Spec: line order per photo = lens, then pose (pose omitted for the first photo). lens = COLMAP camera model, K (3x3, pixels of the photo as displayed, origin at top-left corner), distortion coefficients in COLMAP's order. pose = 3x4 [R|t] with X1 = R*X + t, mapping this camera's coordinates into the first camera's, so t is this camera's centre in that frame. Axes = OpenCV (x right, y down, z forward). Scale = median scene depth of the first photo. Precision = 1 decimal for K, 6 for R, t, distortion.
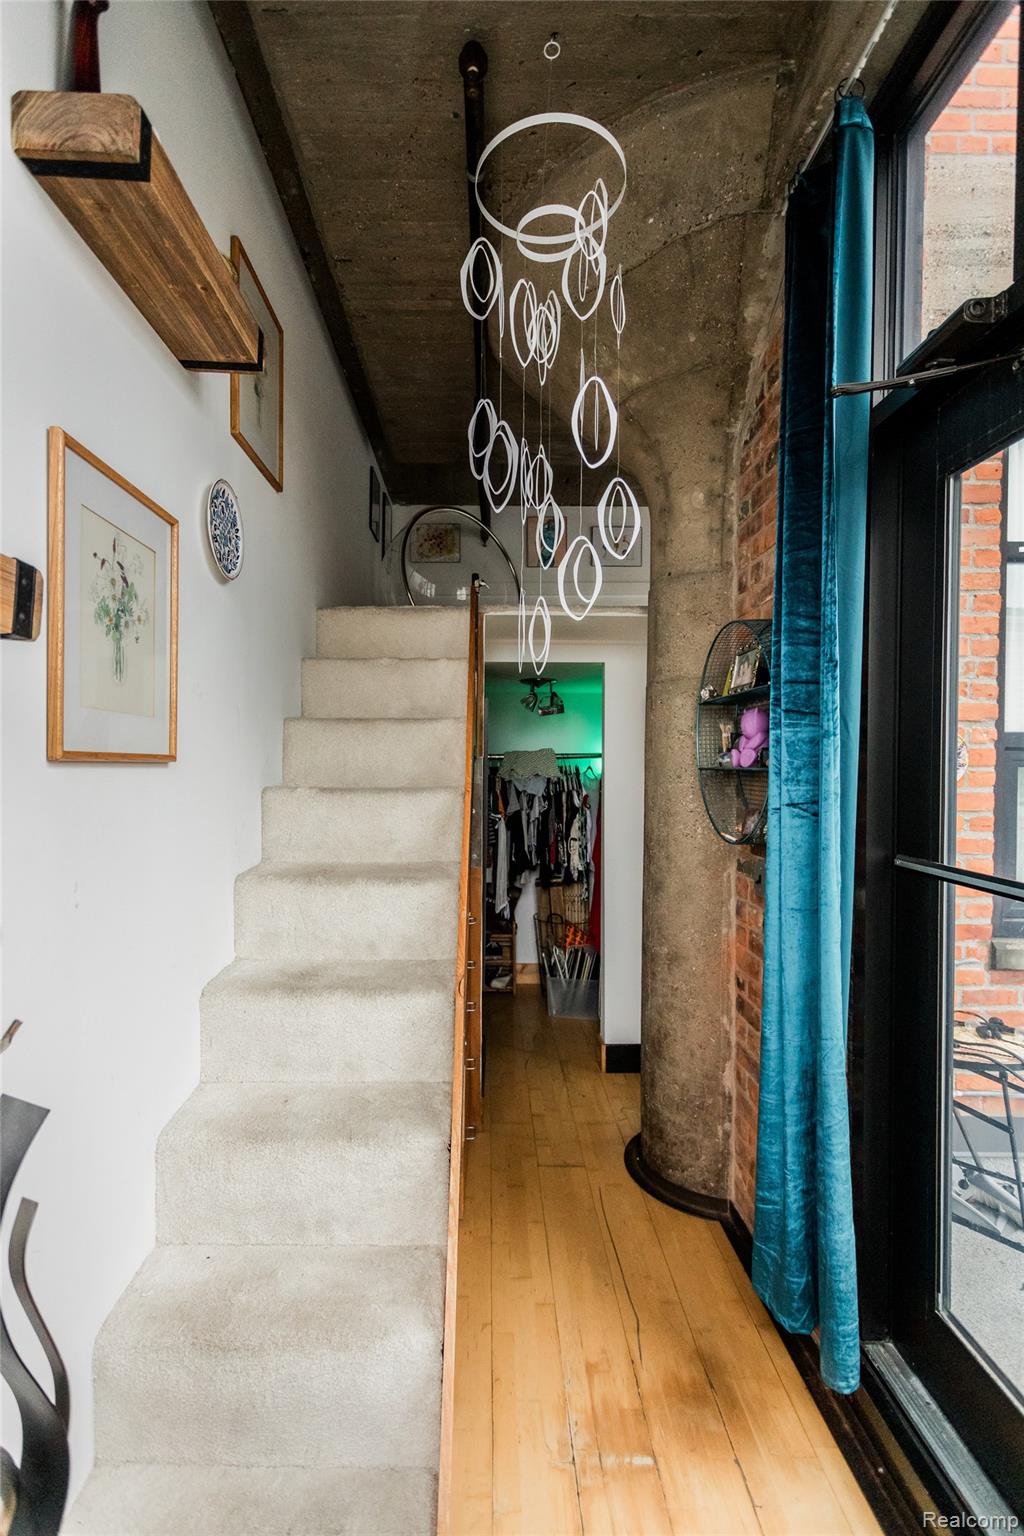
lens RADIAL K [[727.6, 0, 507.3], [0, 727.6, 770.2], [0, 0, 1]] dist [0.005685, 0.000461]
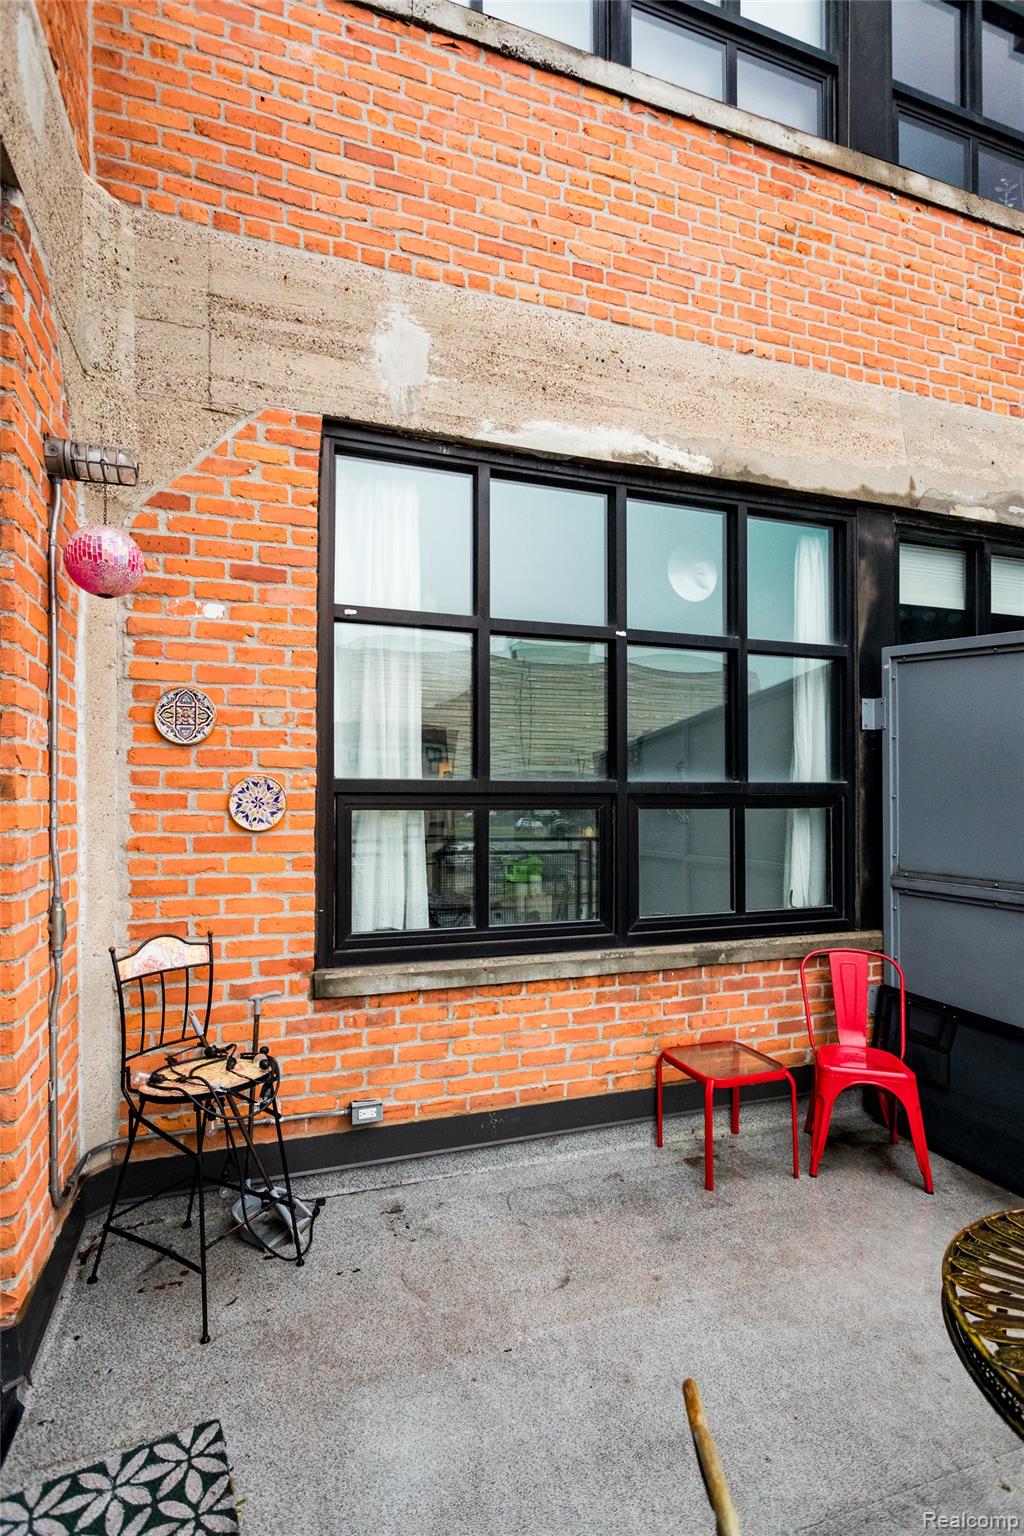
lens RADIAL K [[727.3, 0, 515.0], [0, 727.3, 789.3], [0, 0, 1]] dist [0.004919, 0.001619]
pose [[0.951707, -0.007204, 0.306923, 0.620155], [0.012588, 0.999800, -0.015568, -0.015070], [-0.306749, 0.018680, 0.951607, -0.116300]]
